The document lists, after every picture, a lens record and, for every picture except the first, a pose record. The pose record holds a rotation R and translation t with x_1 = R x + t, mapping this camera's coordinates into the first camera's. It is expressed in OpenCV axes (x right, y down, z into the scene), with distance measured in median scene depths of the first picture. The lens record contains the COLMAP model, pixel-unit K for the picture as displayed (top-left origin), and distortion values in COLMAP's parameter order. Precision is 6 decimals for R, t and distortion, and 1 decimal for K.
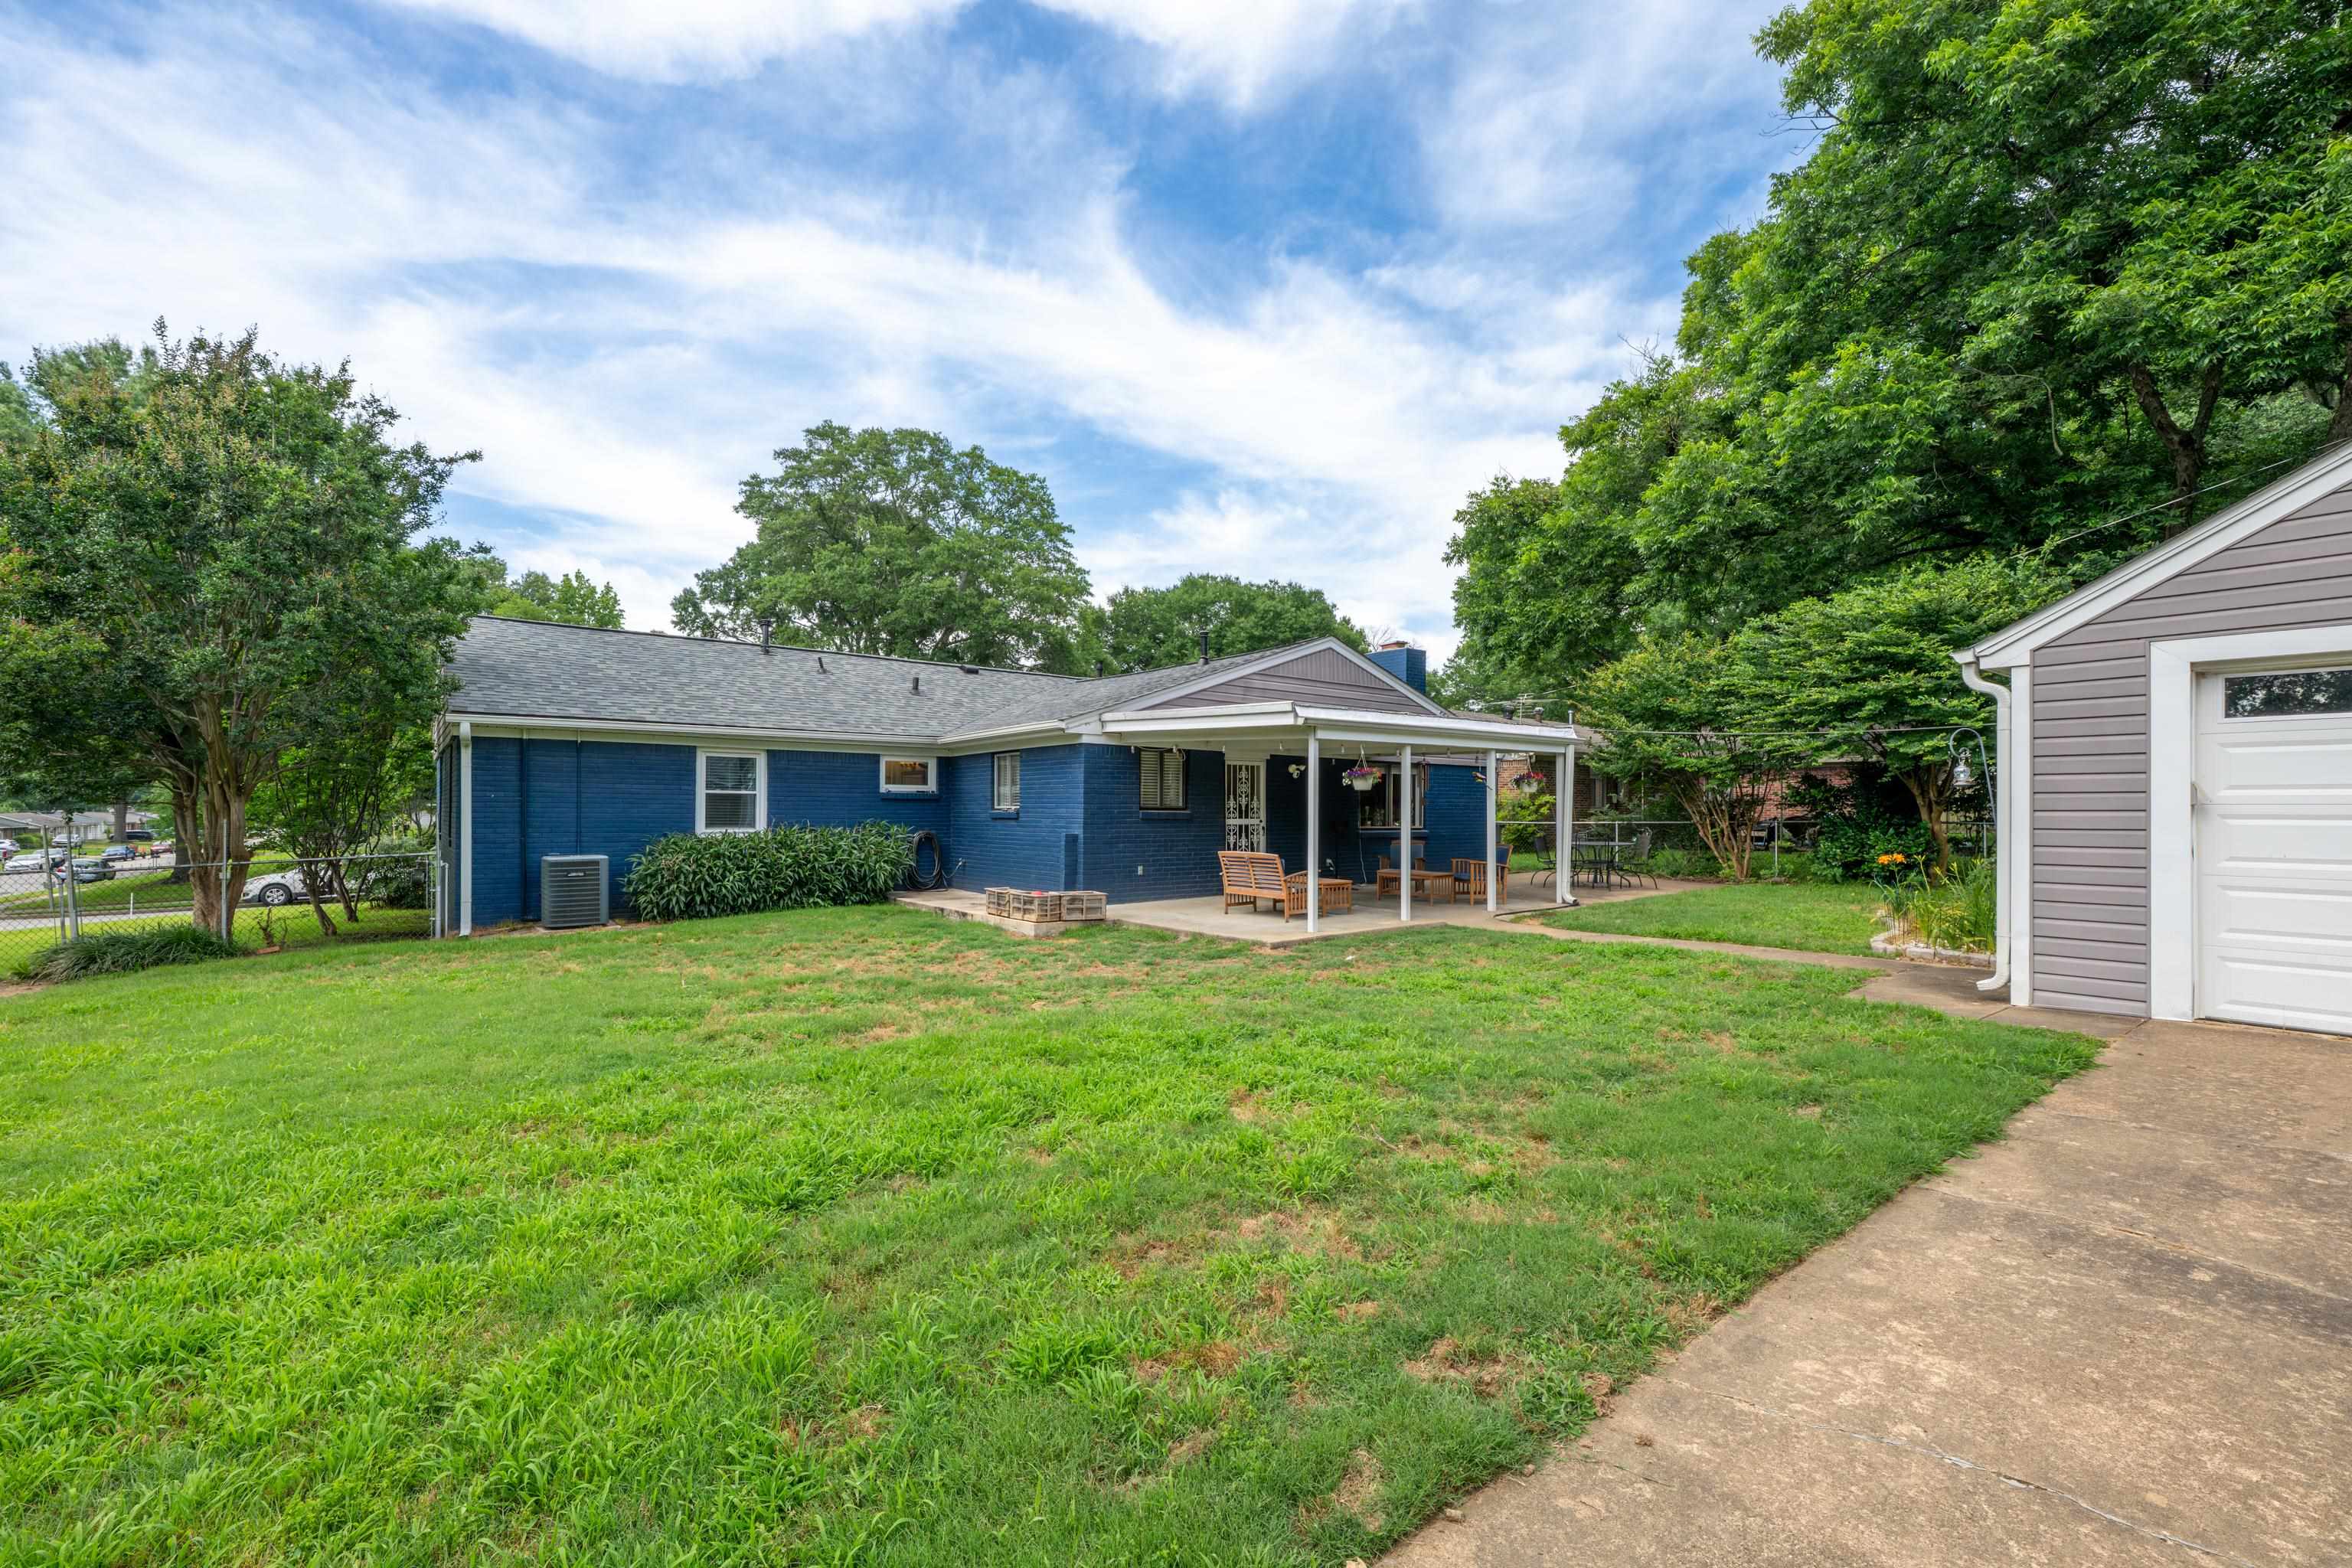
lens RADIAL K [[991.0, 0, 1176.0], [0, 991.0, 784.0], [0, 0, 1]] dist [0.001558, 0.001192]
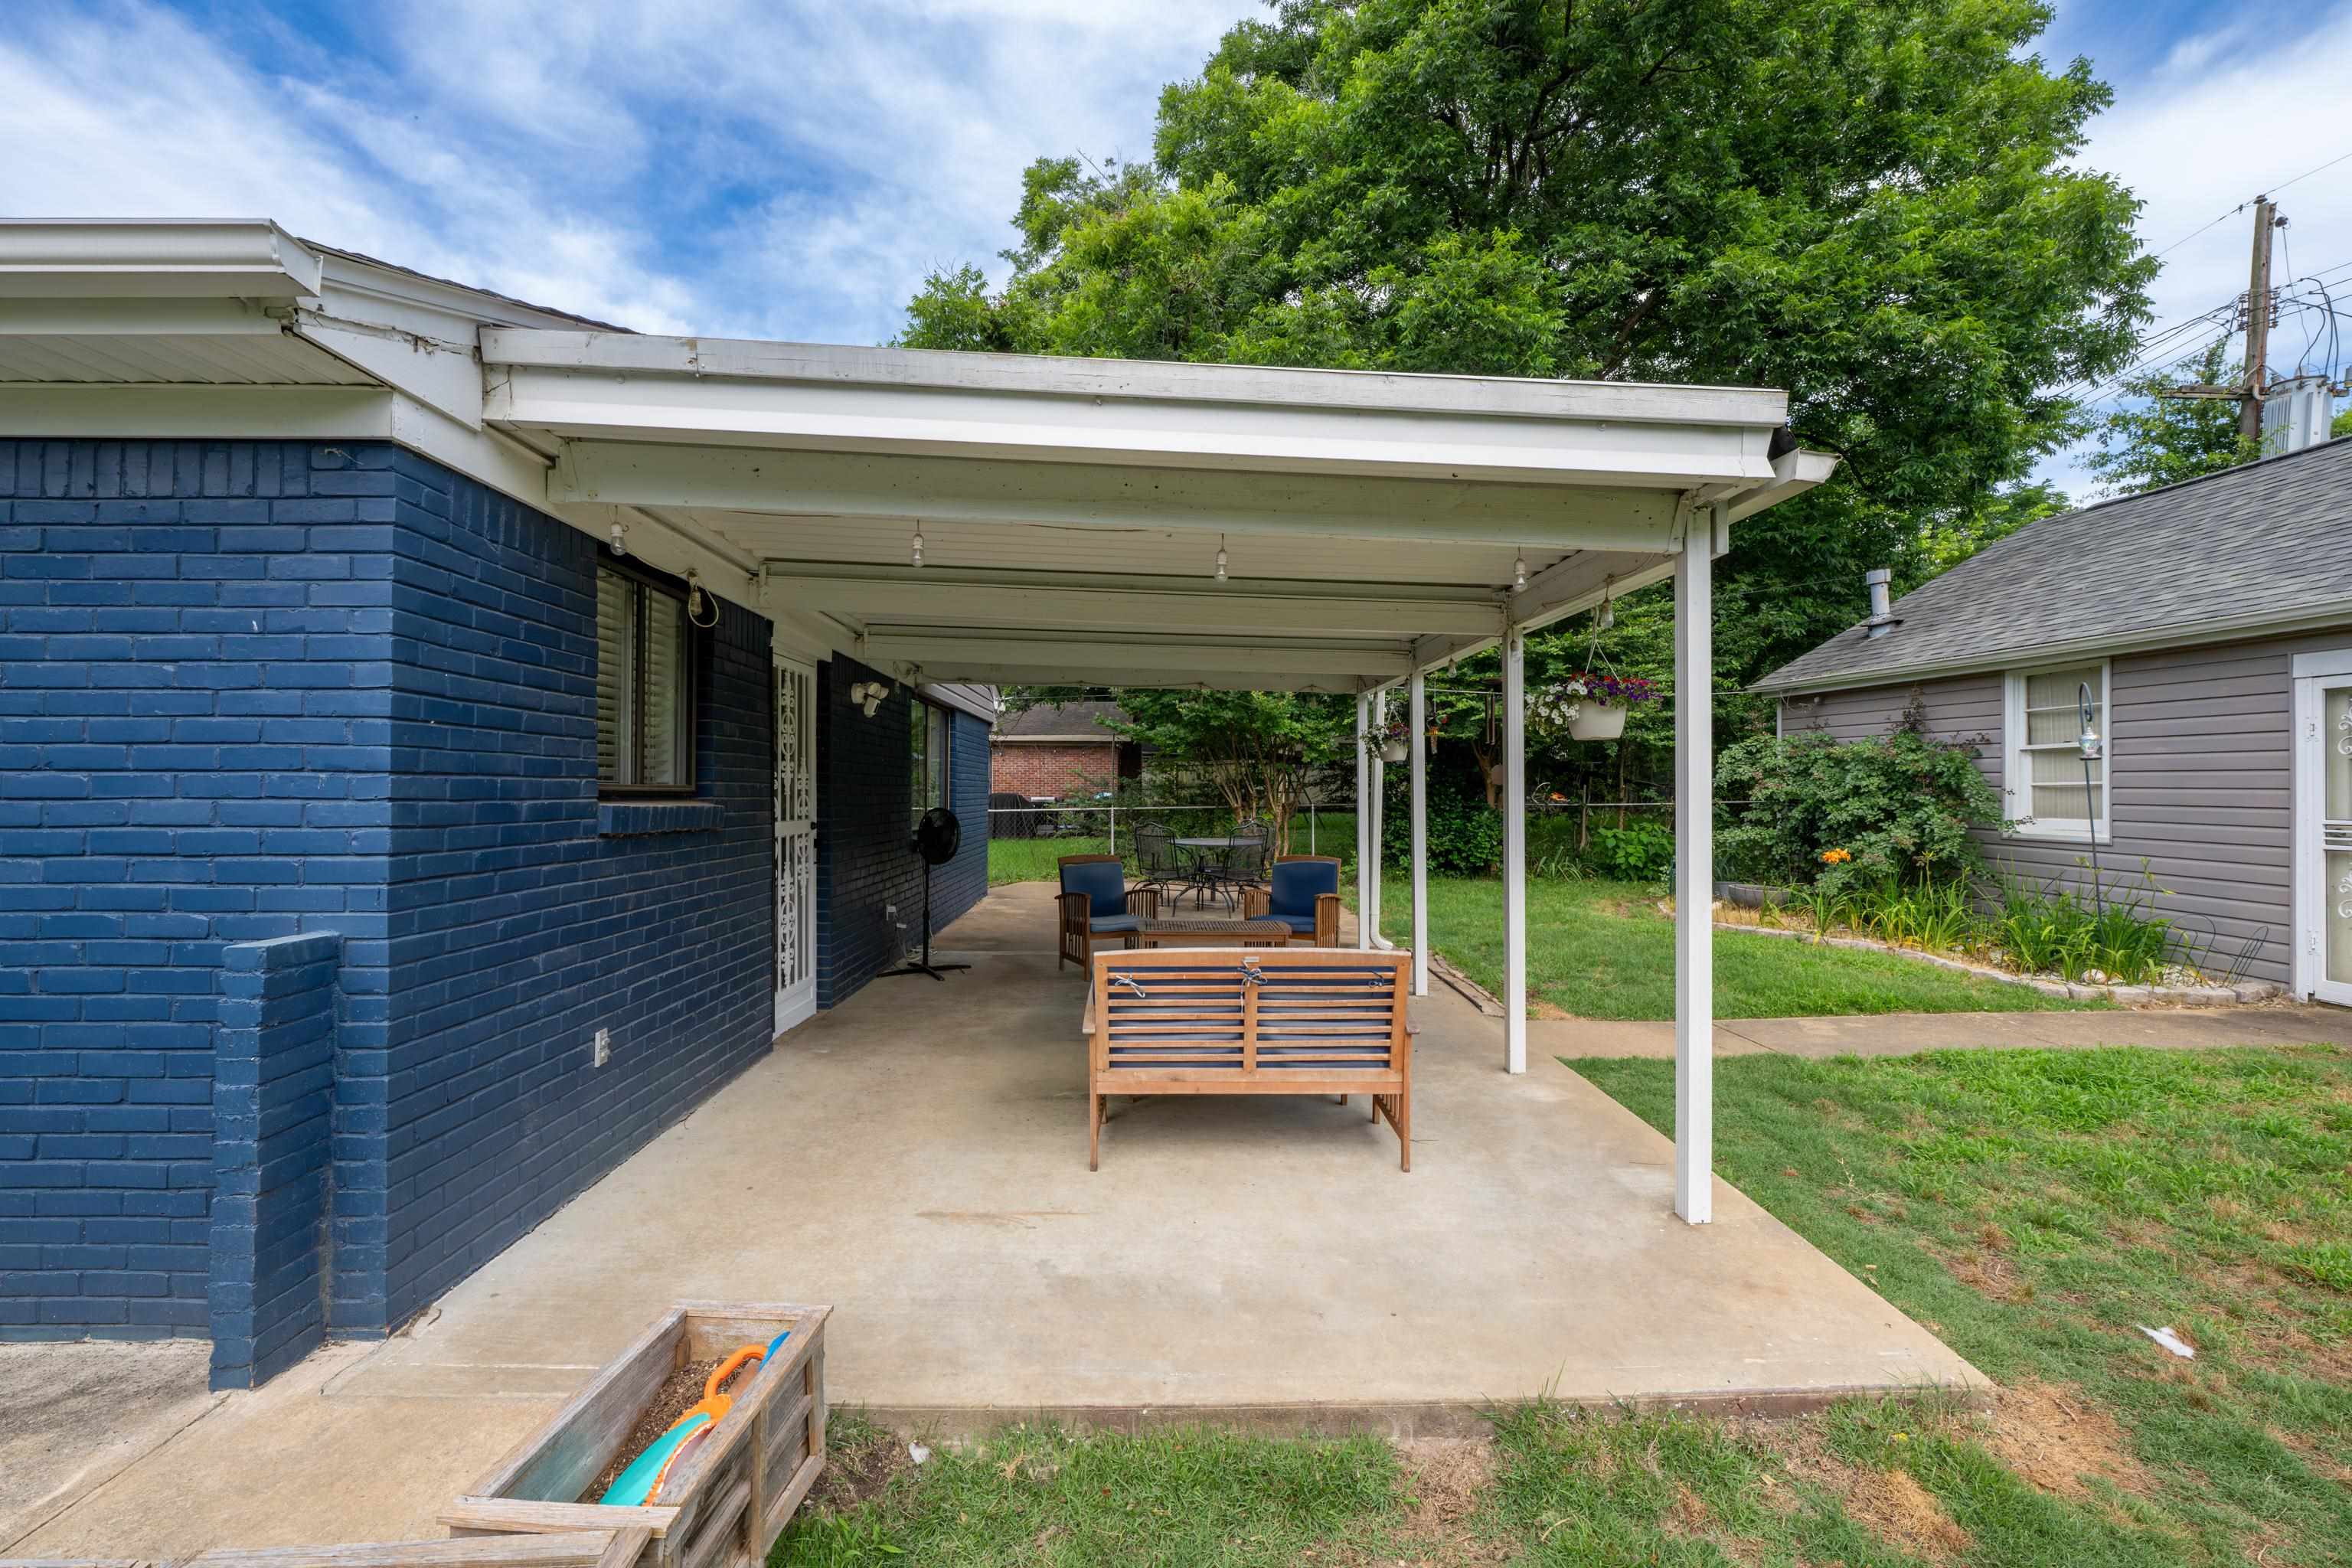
lens RADIAL K [[991.0, 0, 1176.0], [0, 991.0, 784.0], [0, 0, 1]] dist [0.001558, 0.001192]
pose [[0.605935, 0.001871, 0.795512, -0.151537], [-0.017352, 0.999790, 0.010866, 0.017633], [-0.795325, -0.020387, 0.605841, 0.763356]]
